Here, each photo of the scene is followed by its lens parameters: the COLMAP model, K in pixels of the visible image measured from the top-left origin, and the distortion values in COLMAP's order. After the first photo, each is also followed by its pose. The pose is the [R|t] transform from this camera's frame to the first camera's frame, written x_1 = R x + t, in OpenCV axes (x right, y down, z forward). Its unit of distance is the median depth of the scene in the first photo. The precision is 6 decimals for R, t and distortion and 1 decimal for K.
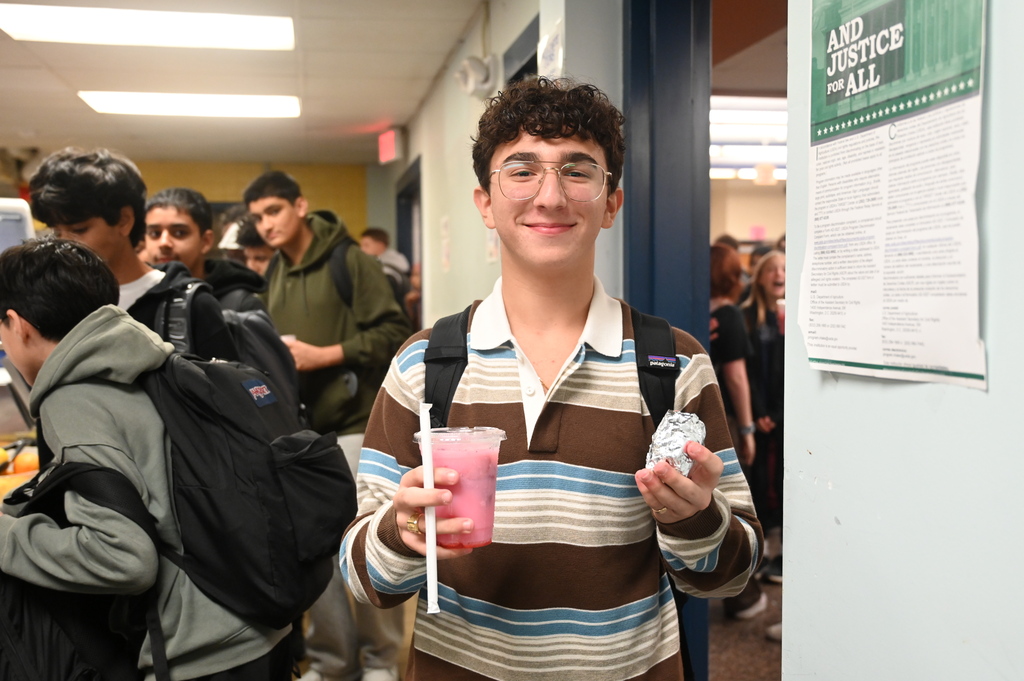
lens RADIAL K [[1053.7, 0, 519.3], [0, 1053.7, 343.0], [0, 0, 1]] dist [0.001129, 0.000000]
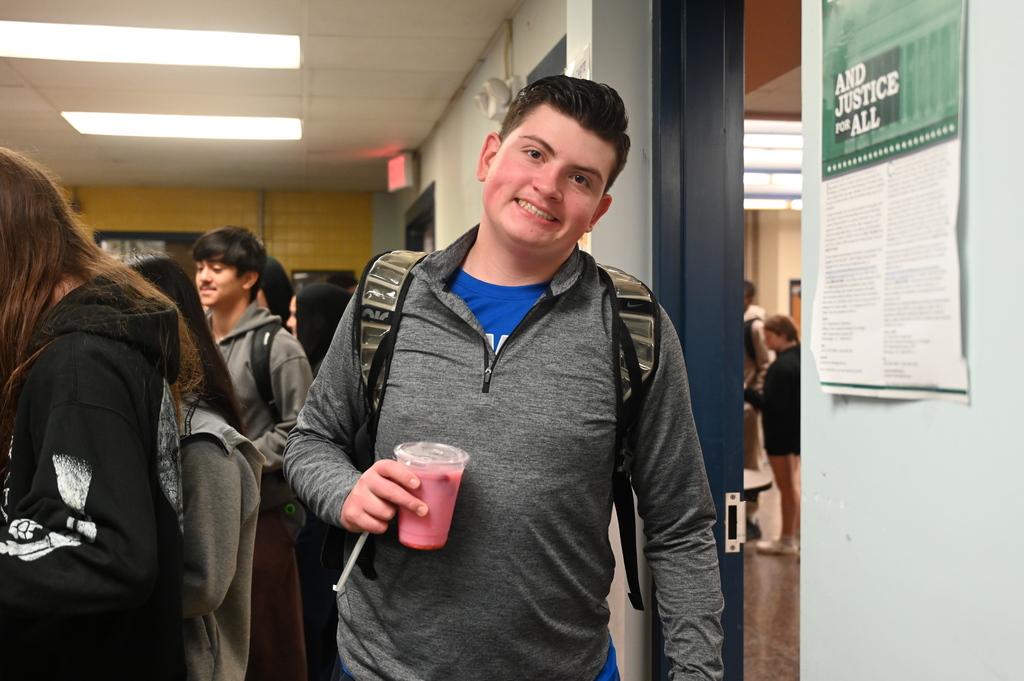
lens RADIAL K [[1198.2, 0, 506.8], [0, 1198.2, 341.6], [0, 0, 1]] dist [0.029359, 0.000000]
pose [[0.999551, 0.006014, -0.029348, -0.003459], [-0.007283, 0.999035, -0.043312, 0.031059], [0.029059, 0.043506, 0.998630, -0.226775]]
